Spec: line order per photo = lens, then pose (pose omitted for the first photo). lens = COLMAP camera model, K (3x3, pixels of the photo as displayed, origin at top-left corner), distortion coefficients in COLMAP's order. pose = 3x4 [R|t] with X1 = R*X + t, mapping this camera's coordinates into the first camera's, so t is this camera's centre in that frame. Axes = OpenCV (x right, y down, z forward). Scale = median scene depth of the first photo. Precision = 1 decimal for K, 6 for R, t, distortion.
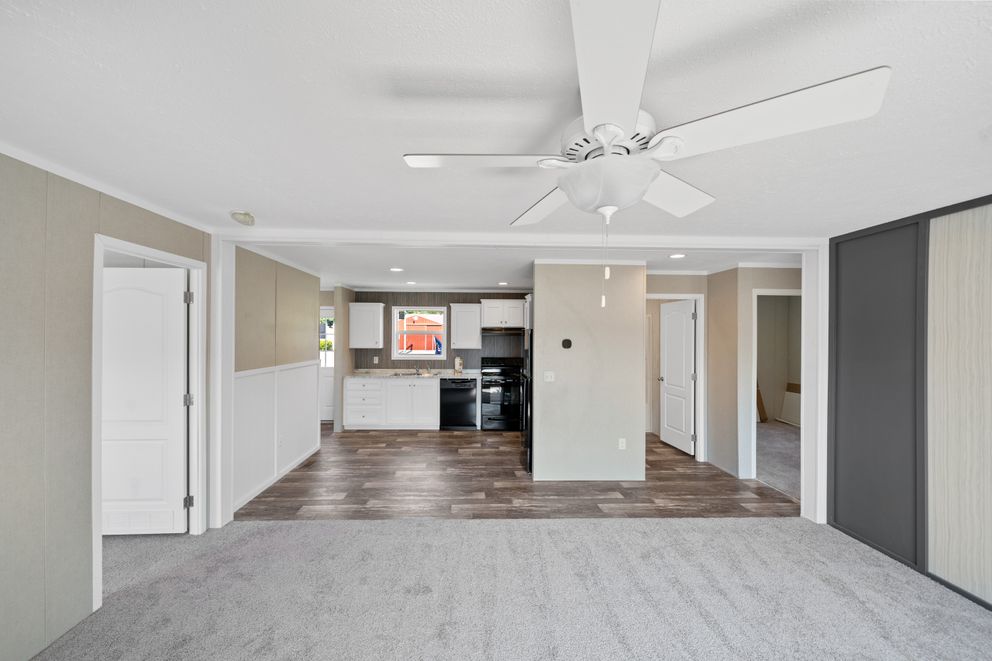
lens RADIAL K [[398.7, 0, 495.9], [0, 398.7, 332.0], [0, 0, 1]] dist [0.001786, 0.000009]
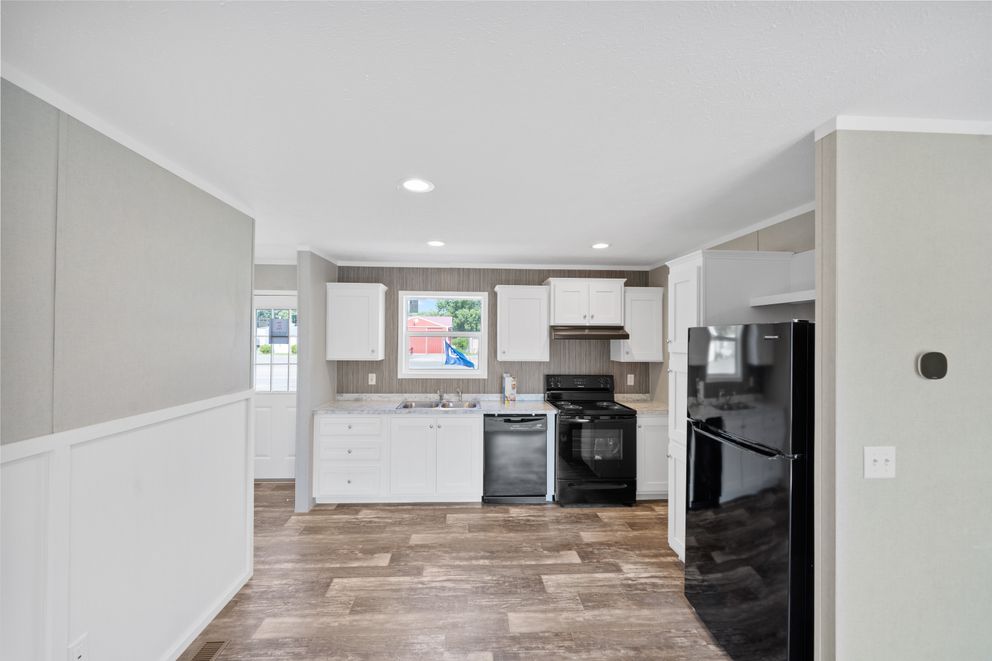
lens RADIAL K [[369.3, 0, 491.3], [0, 369.3, 330.2], [0, 0, 1]] dist [-0.009140, -0.000075]
pose [[0.999946, 0.001622, 0.010220, -0.127979], [-0.001493, 0.999919, -0.012637, 0.002800], [-0.010239, 0.012621, 0.999868, 0.445789]]
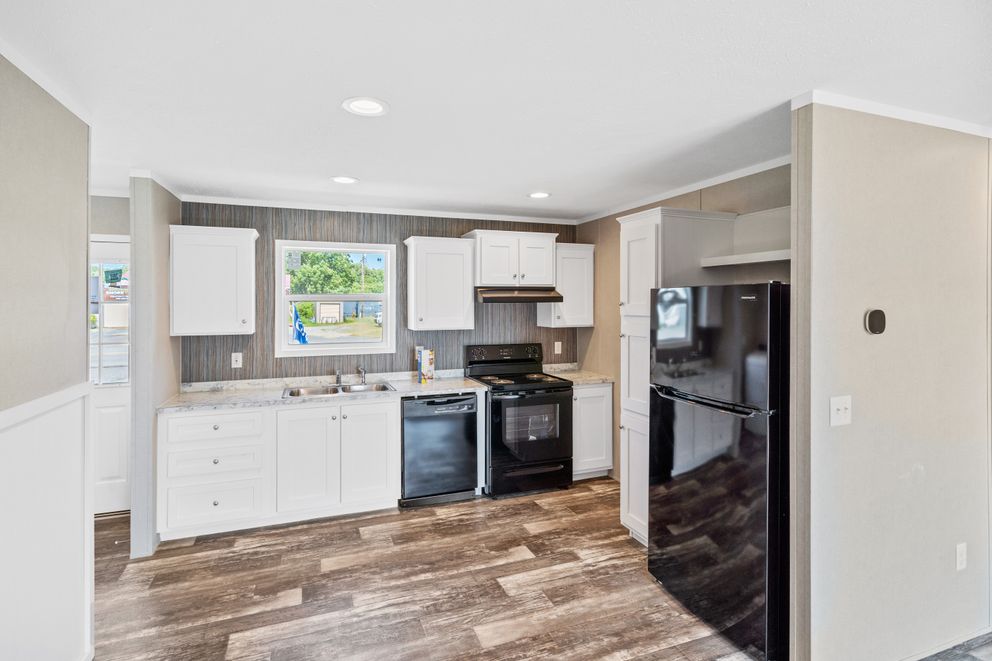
lens RADIAL K [[462.2, 0, 475.1], [0, 462.2, 298.3], [0, 0, 1]] dist [-0.003031, -0.000810]
pose [[0.954579, -0.005360, 0.297910, -0.205647], [0.005438, 0.999985, 0.000569, 0.003025], [-0.297909, 0.001077, 0.954594, 0.444610]]
